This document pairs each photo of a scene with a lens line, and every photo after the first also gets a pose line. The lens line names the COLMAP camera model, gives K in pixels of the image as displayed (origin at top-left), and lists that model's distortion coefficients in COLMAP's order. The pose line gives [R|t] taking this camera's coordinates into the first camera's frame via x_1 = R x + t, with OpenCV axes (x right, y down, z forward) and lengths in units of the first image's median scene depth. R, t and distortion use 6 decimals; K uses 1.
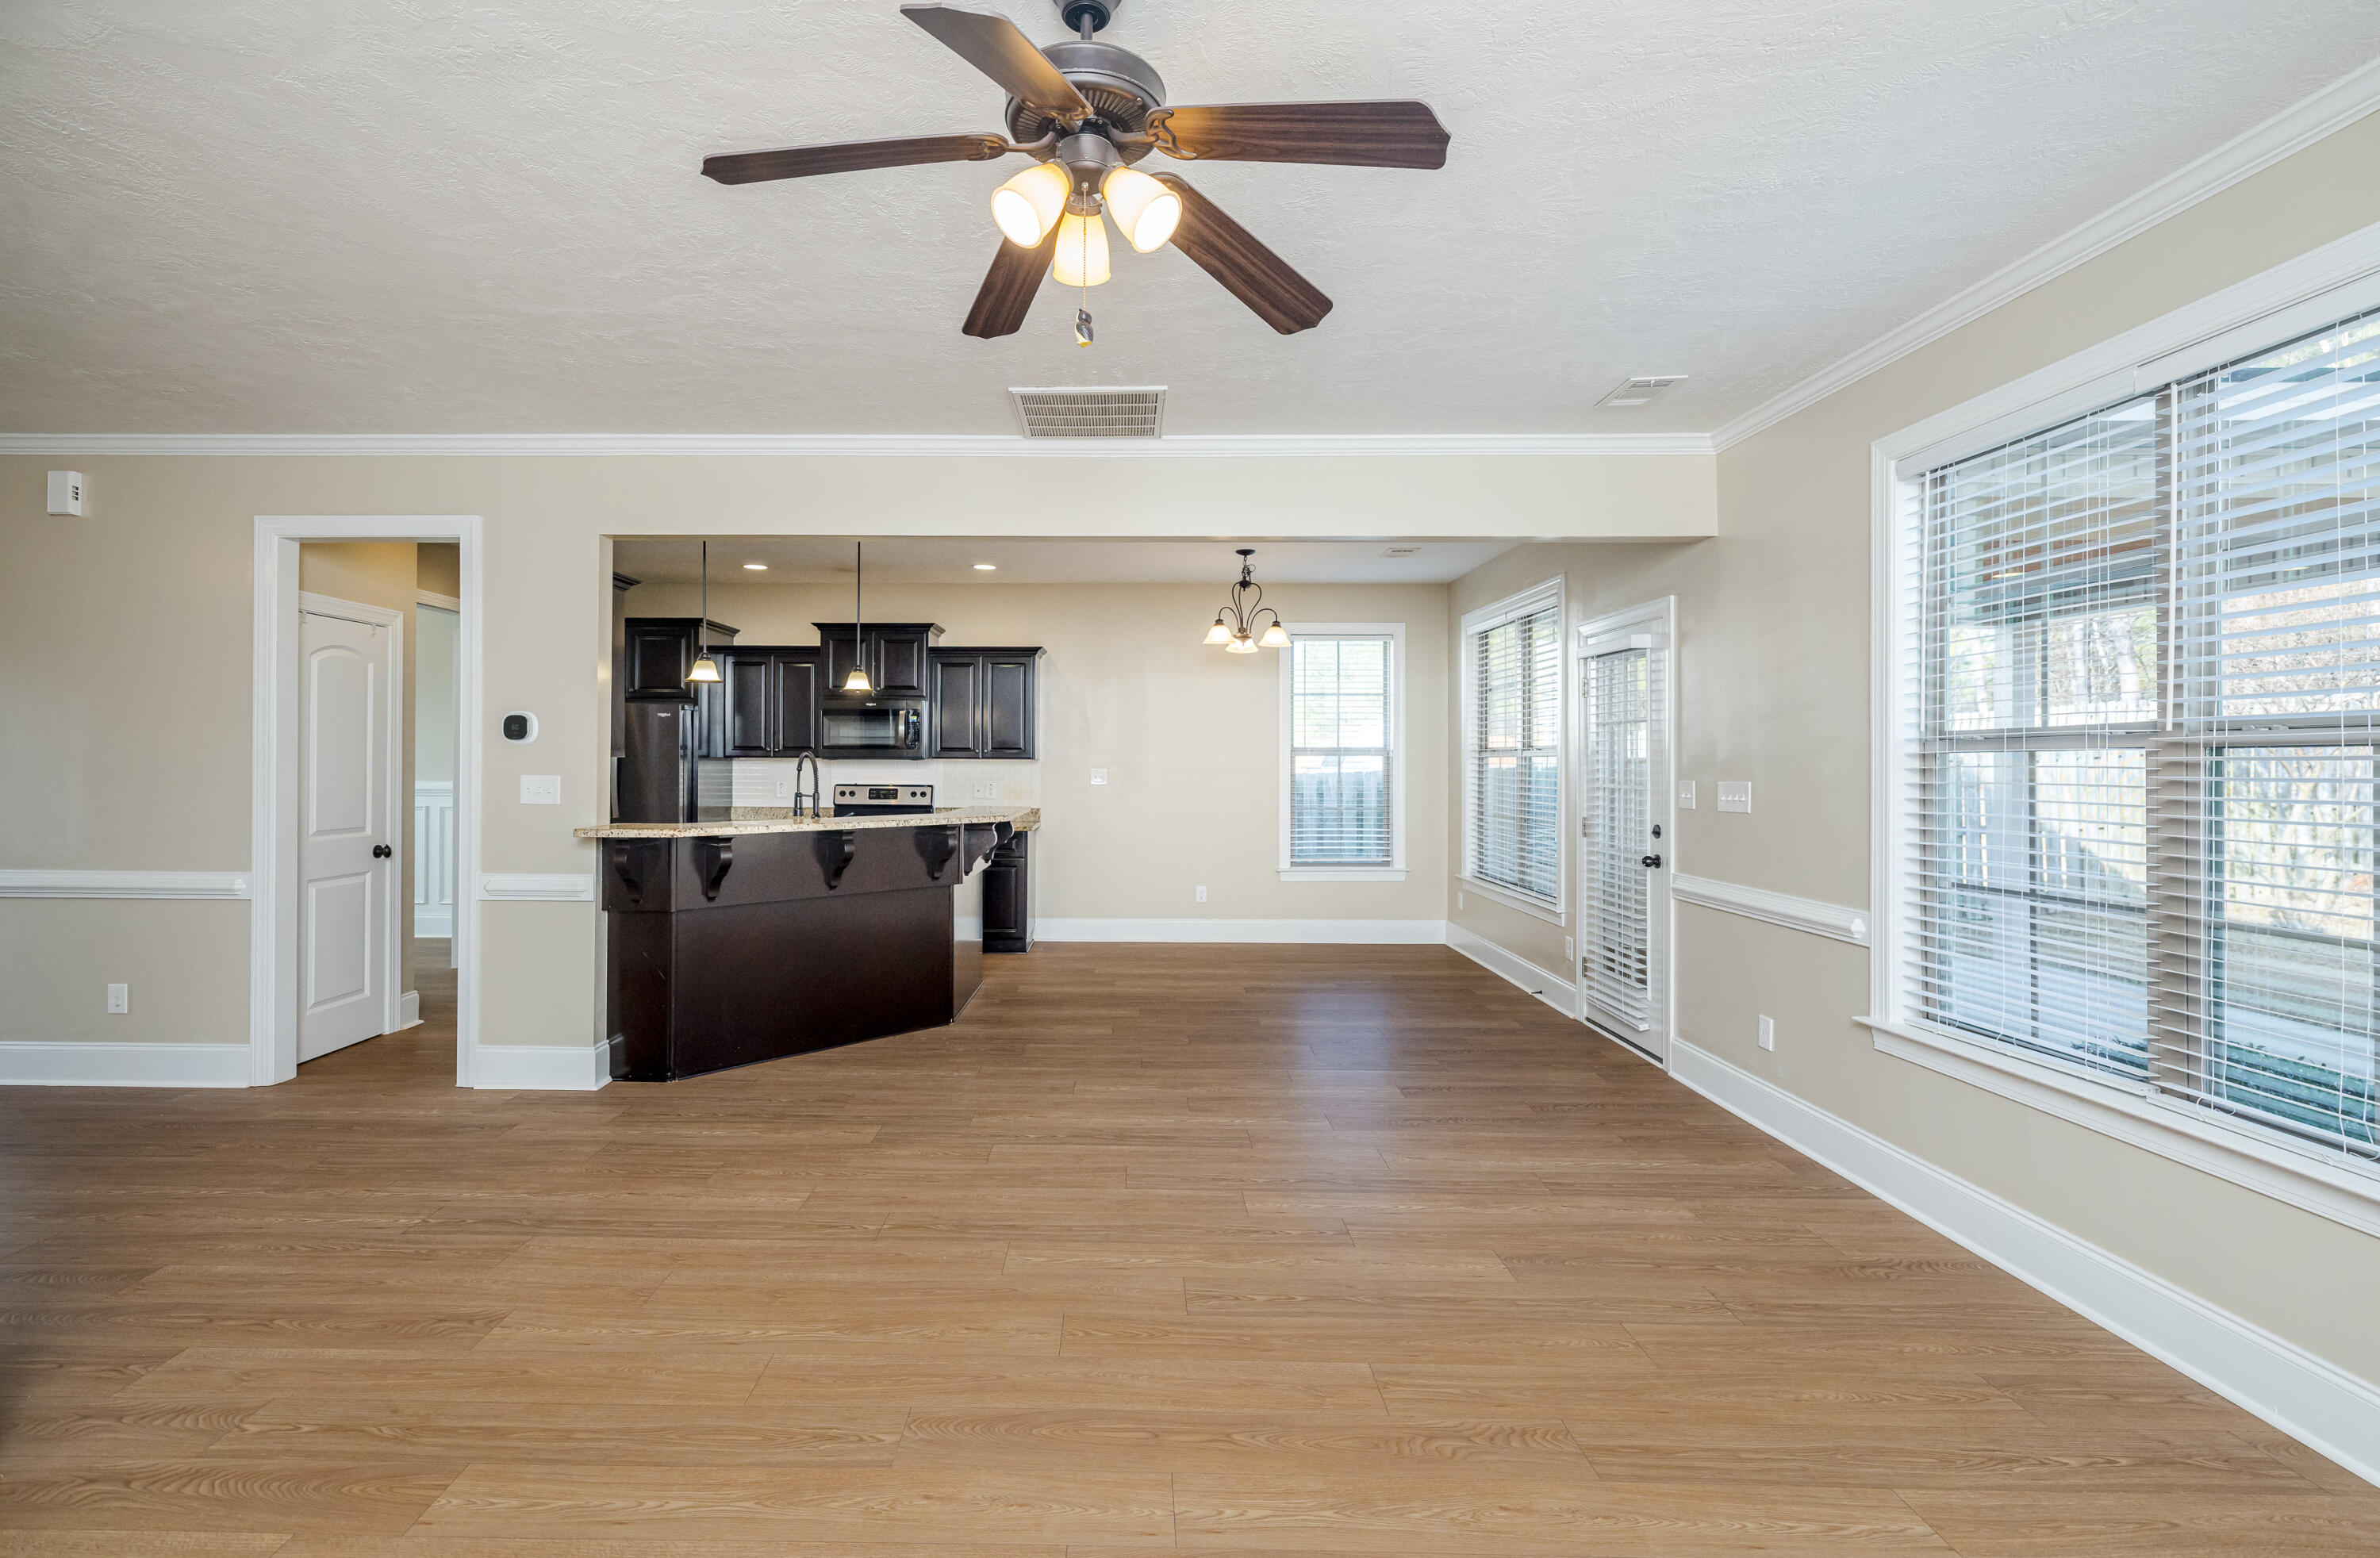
lens RADIAL K [[957.3, 0, 1190.0], [0, 957.3, 779.0], [0, 0, 1]] dist [-0.001673, -0.000206]
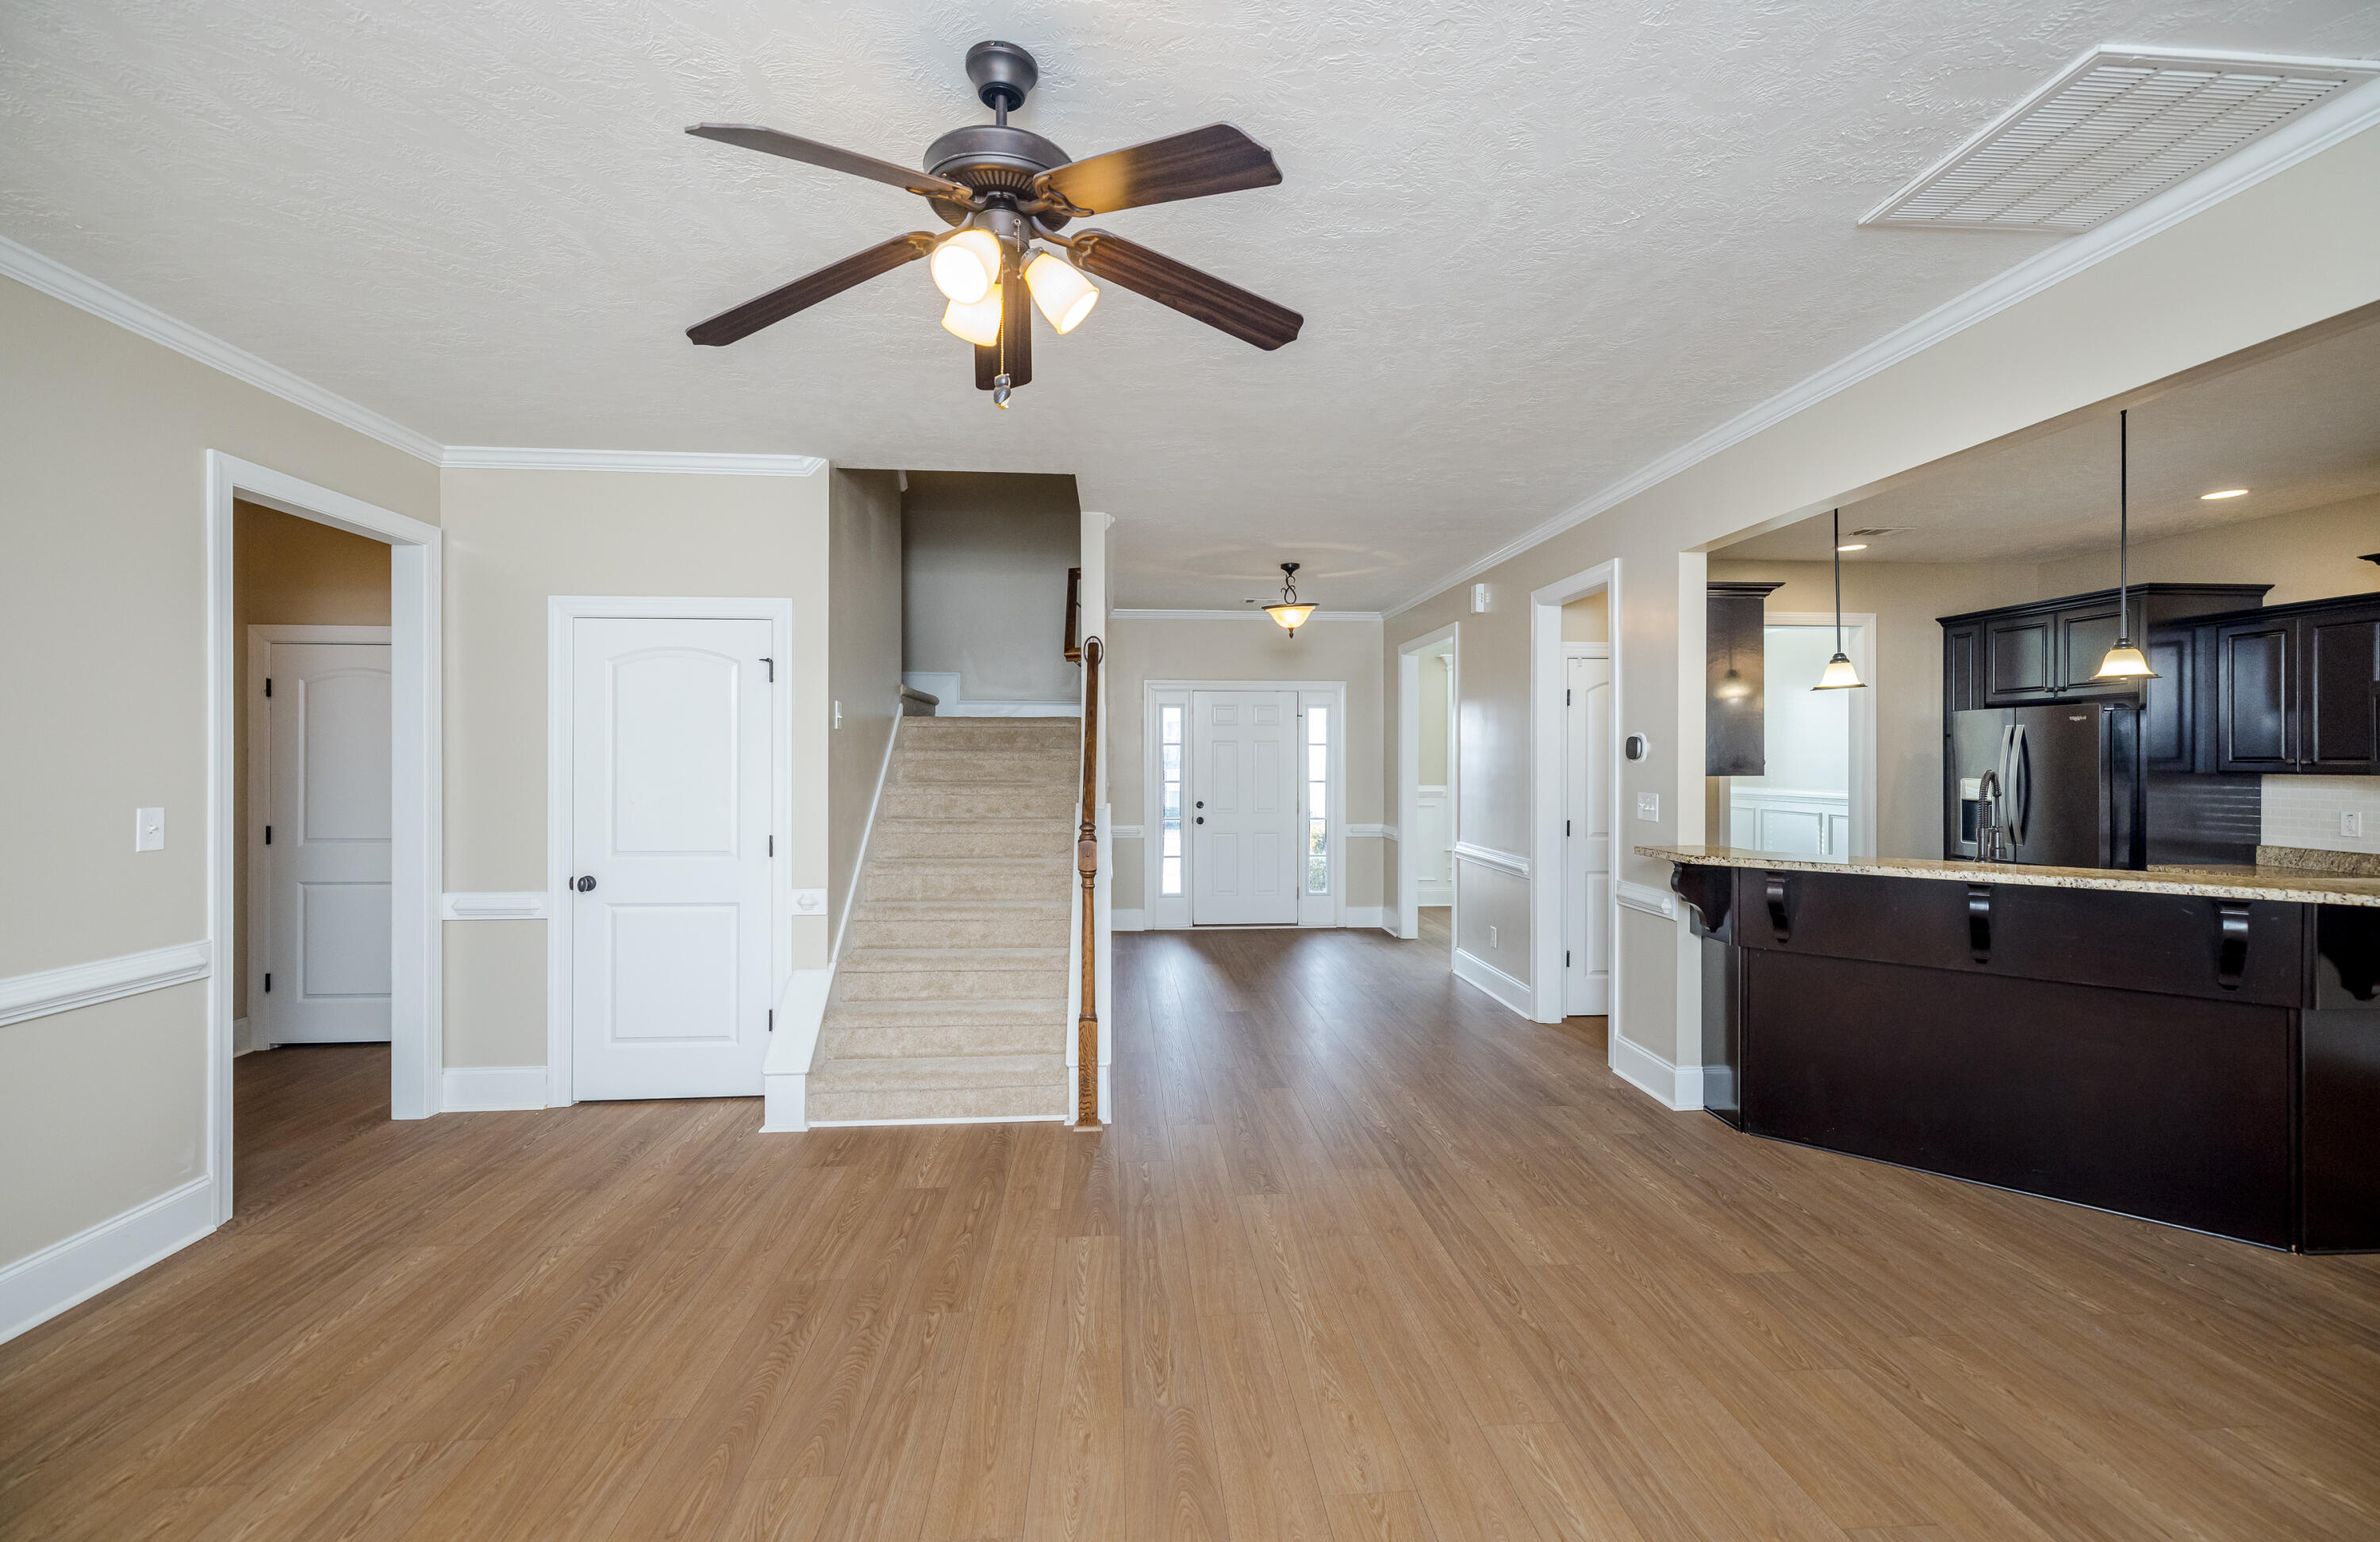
lens RADIAL K [[1001.9, 0, 1190.0], [0, 1001.9, 771.0], [0, 0, 1]] dist [0.004592, 0.000115]
pose [[0.094575, 0.002765, -0.995514, 0.413554], [-0.021430, 0.999770, 0.000741, -0.019346], [0.995287, 0.021264, 0.094613, 0.444588]]
